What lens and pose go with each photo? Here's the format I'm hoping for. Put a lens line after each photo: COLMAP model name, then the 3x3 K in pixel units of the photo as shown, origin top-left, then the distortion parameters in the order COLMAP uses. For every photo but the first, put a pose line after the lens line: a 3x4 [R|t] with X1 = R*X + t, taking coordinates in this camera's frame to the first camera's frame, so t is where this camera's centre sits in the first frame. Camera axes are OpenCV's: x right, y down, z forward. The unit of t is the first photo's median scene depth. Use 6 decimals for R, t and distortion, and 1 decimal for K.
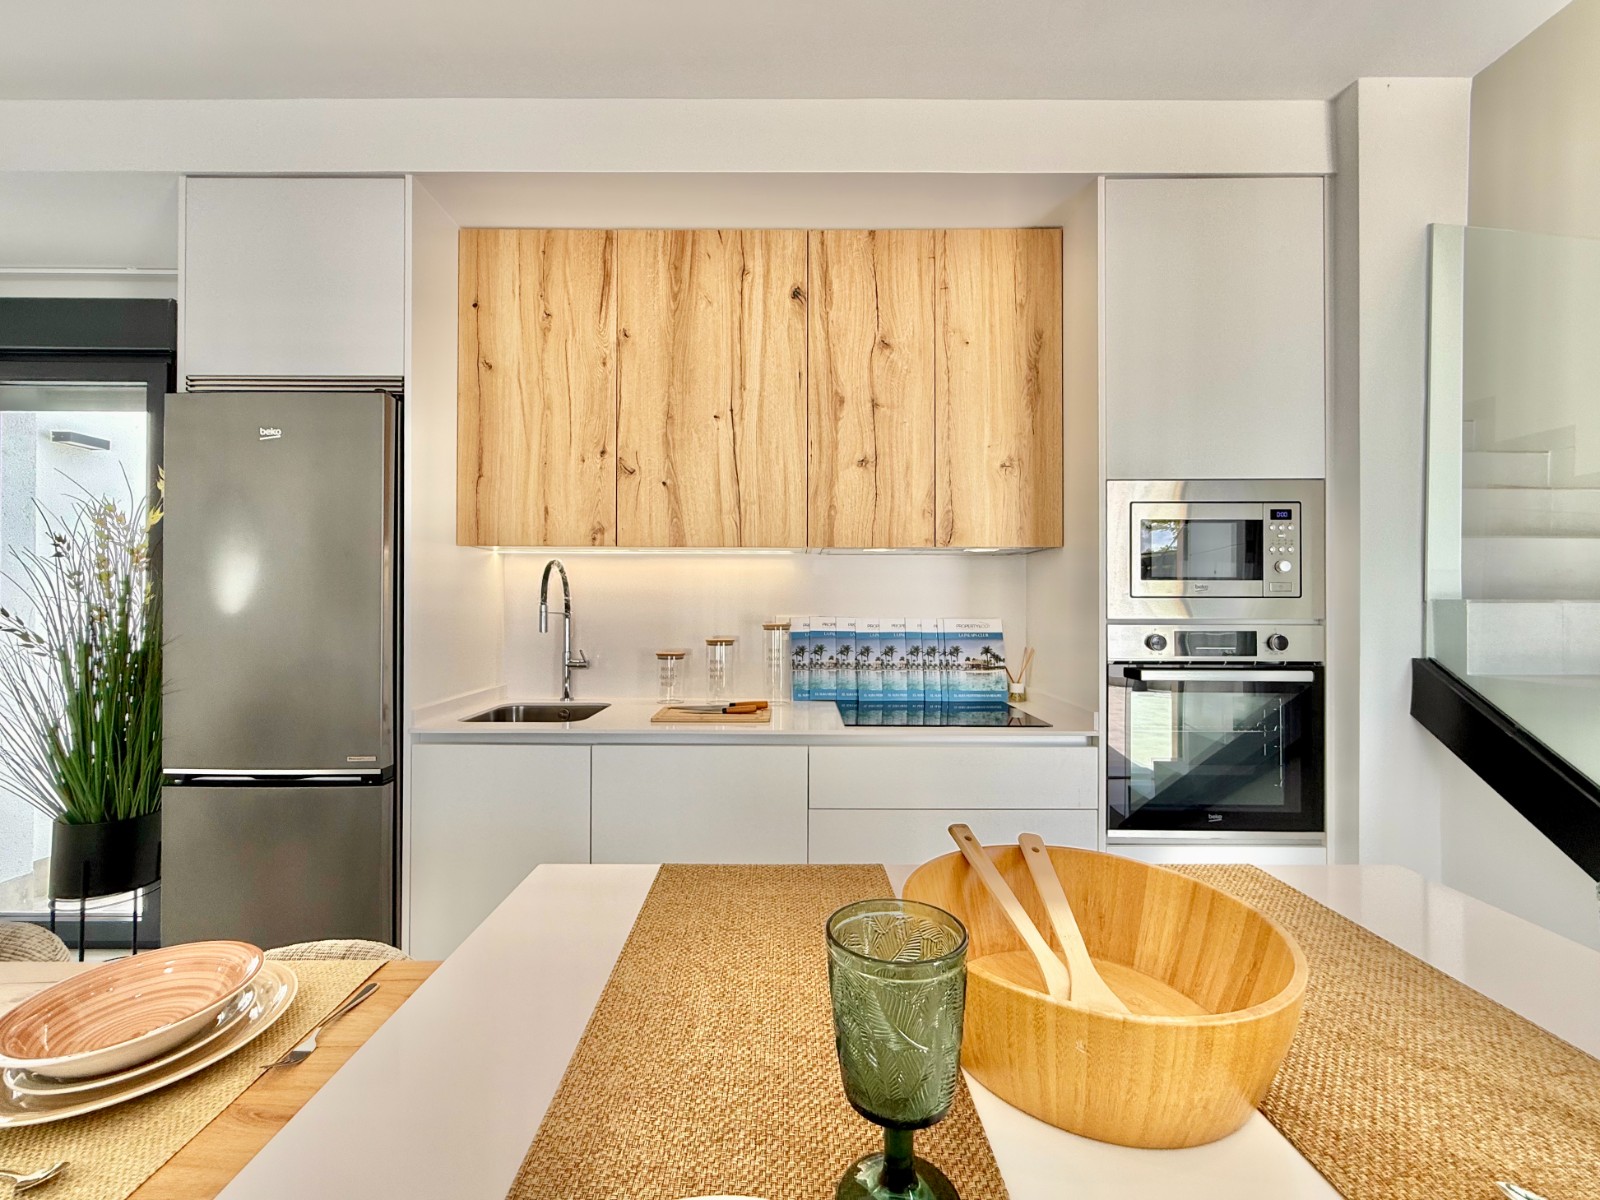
lens RADIAL K [[651.5, 0, 795.1], [0, 651.5, 599.6], [0, 0, 1]] dist [-0.000717, 0.000073]
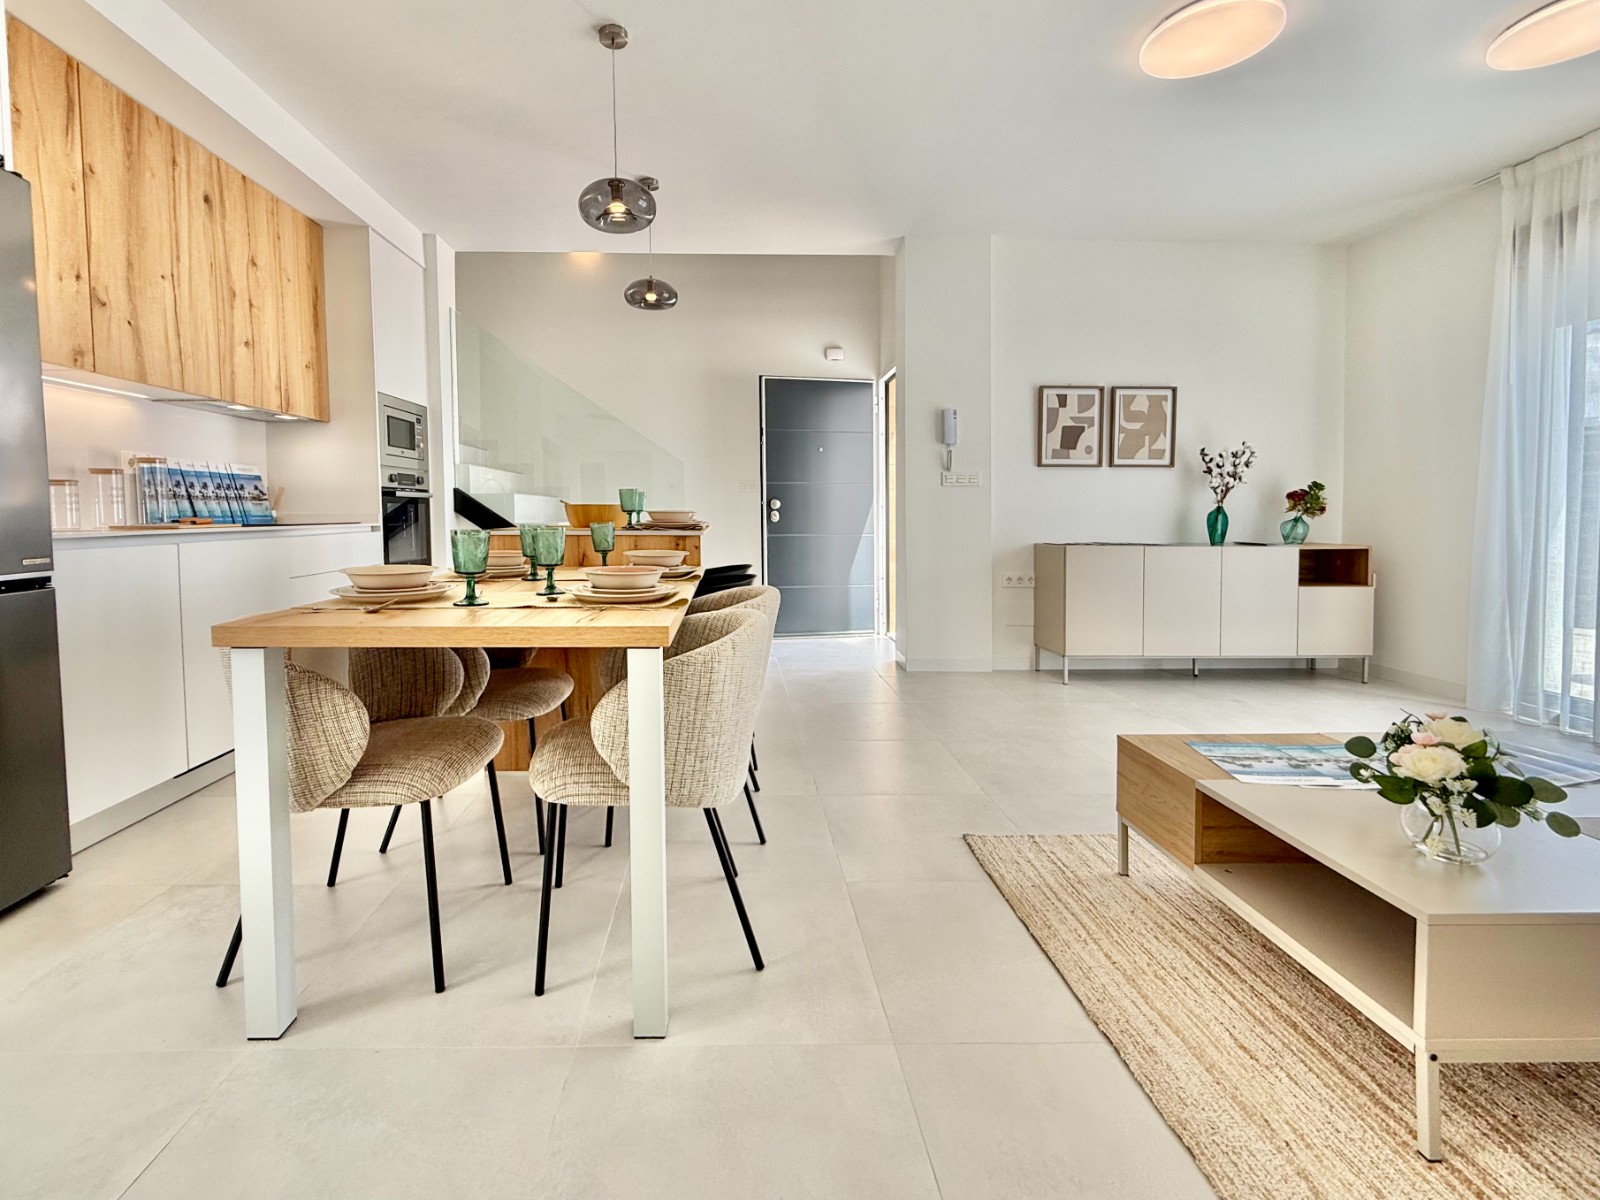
lens RADIAL K [[748.3, 0, 741.1], [0, 748.3, 560.4], [0, 0, 1]] dist [-0.000706, -0.000205]
pose [[-0.012912, -0.065759, 0.997752, -1.529146], [-0.002218, 0.997835, 0.065736, 0.143271], [-0.999914, -0.001364, -0.013030, -0.038462]]
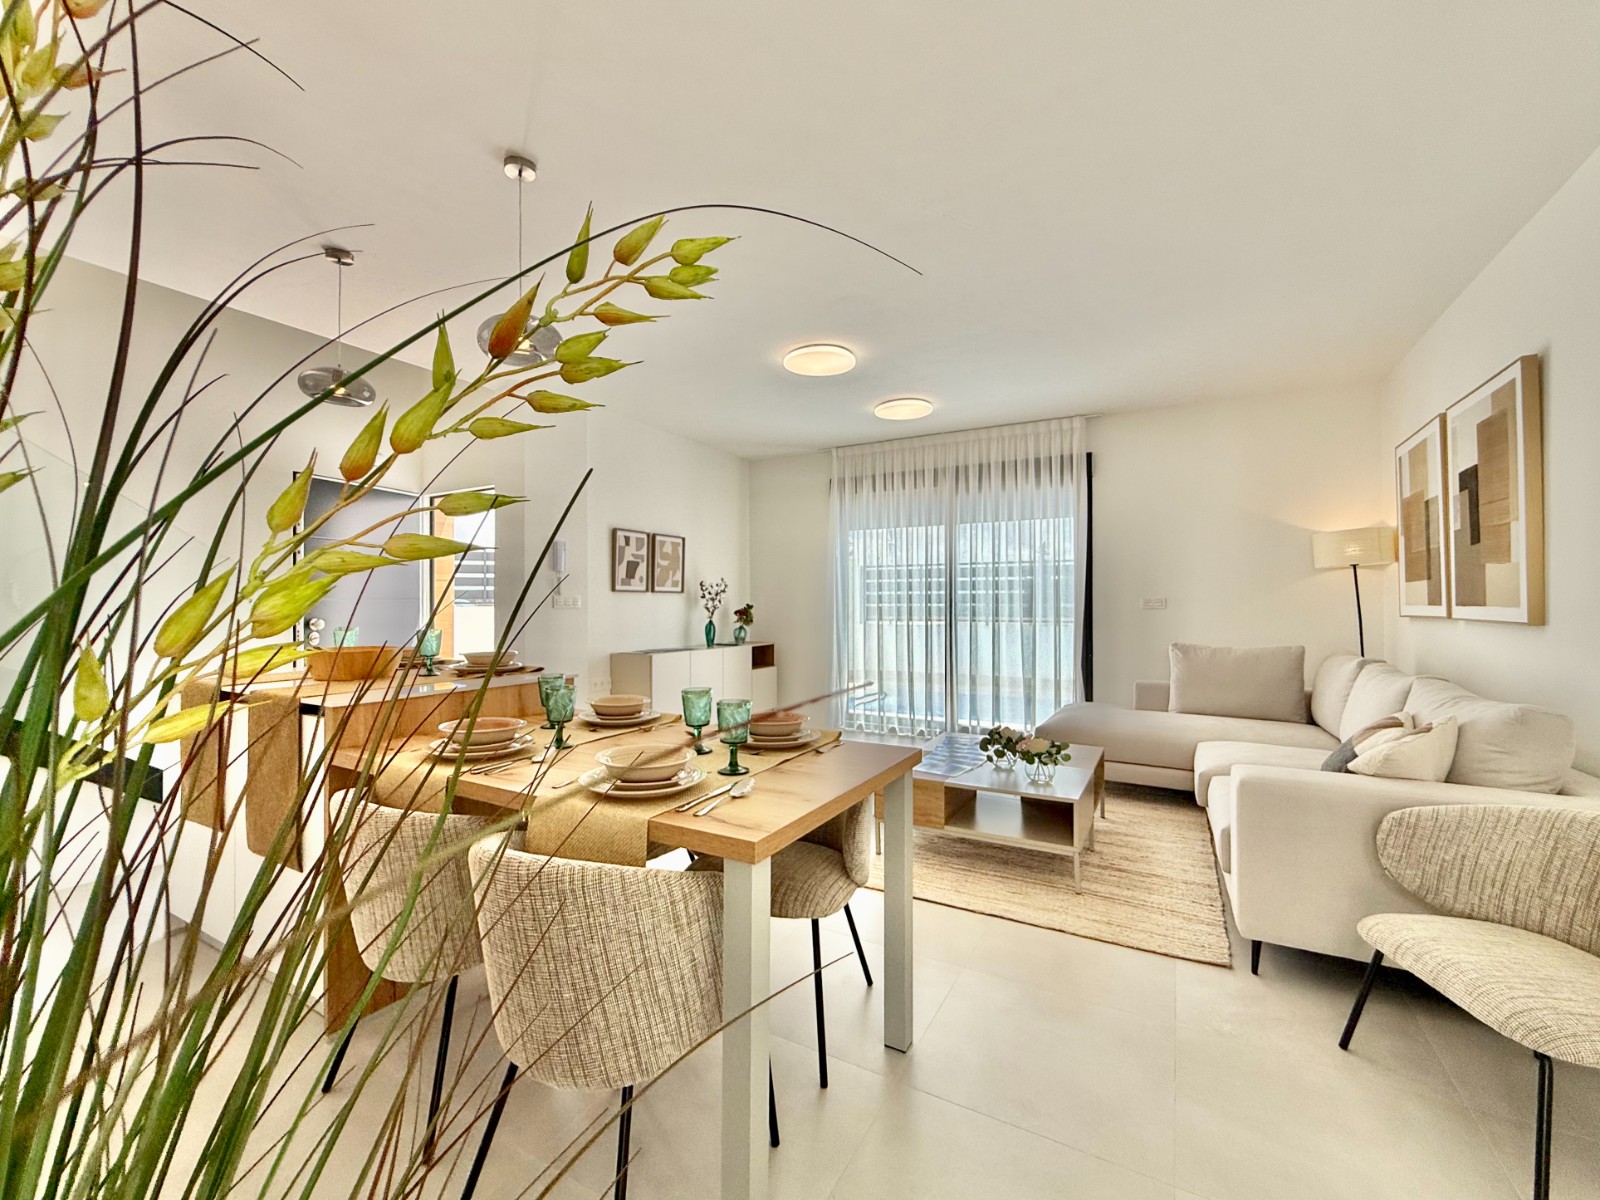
lens RADIAL K [[677.3, 0, 803.9], [0, 677.3, 600.2], [0, 0, 1]] dist [0.011944, -0.000046]
pose [[-0.870245, 0.001212, 0.492617, -1.151968], [-0.001664, 0.999984, -0.005398, 0.052295], [-0.492615, -0.005517, -0.870230, 0.905512]]
